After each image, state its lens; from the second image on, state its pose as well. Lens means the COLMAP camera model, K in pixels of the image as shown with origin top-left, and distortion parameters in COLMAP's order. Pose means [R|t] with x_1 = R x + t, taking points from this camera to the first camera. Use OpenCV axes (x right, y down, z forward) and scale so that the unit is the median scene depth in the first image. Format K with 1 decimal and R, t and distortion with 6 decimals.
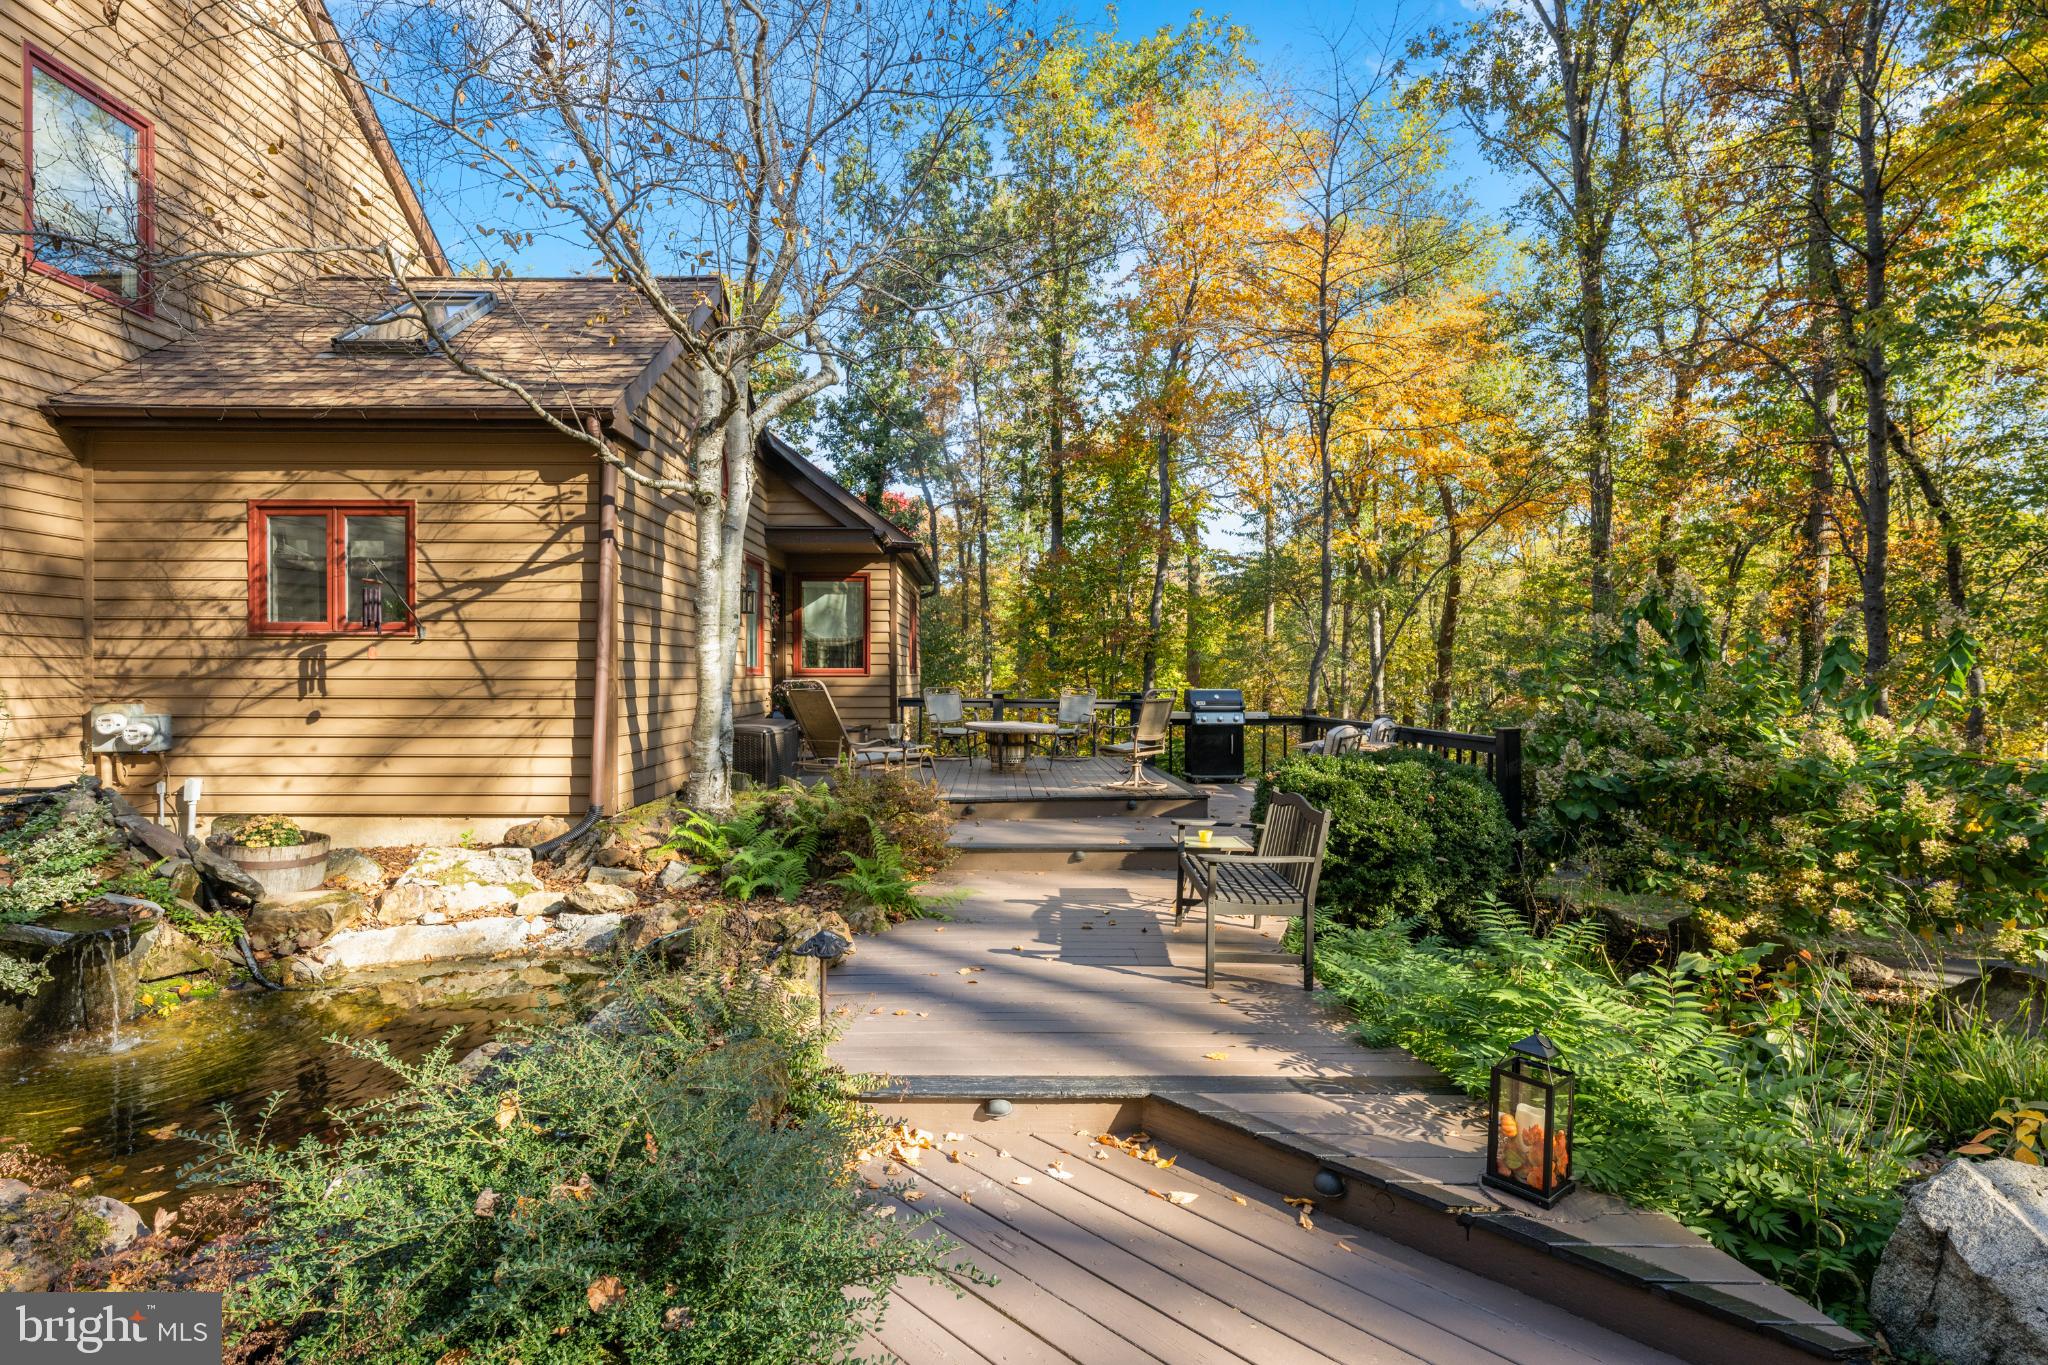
lens RADIAL K [[965.8, 0, 1010.3], [0, 965.8, 676.8], [0, 0, 1]] dist [-0.001217, -0.000163]
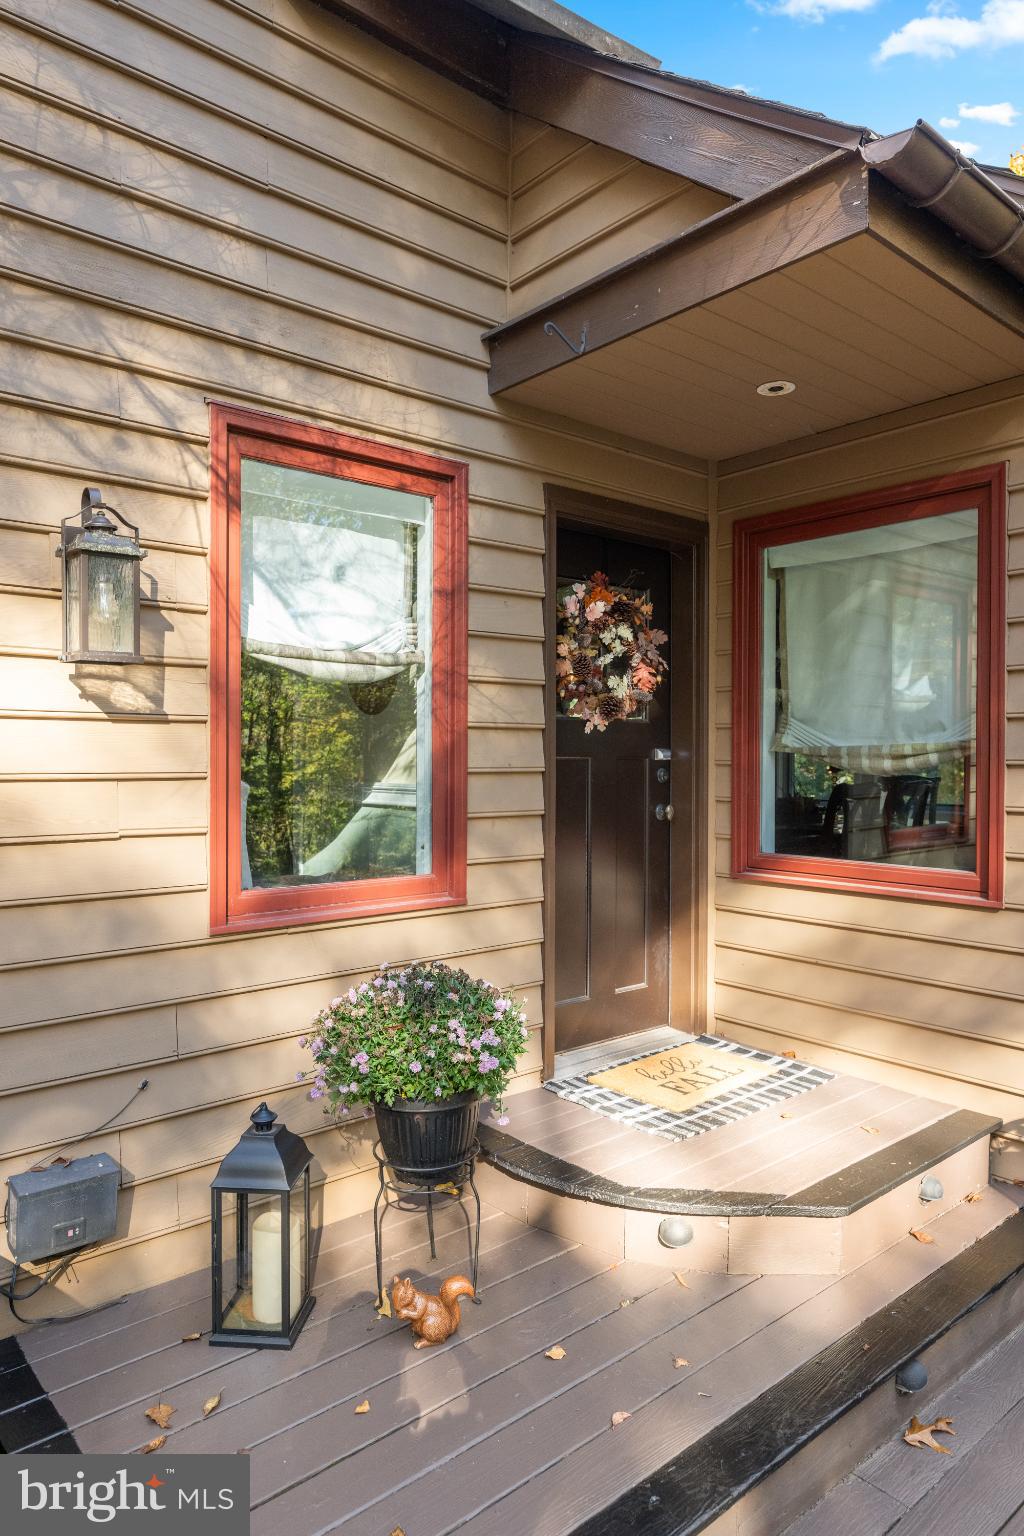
lens RADIAL K [[981.0, 0, 512.0], [0, 981.0, 768.0], [0, 0, 1]] dist [0.000306, -0.000006]
pose [[0.640401, 0.008874, -0.767990, -0.069445], [-0.001853, 0.999948, 0.010009, -0.062096], [0.768039, -0.004987, 0.640384, 1.277852]]
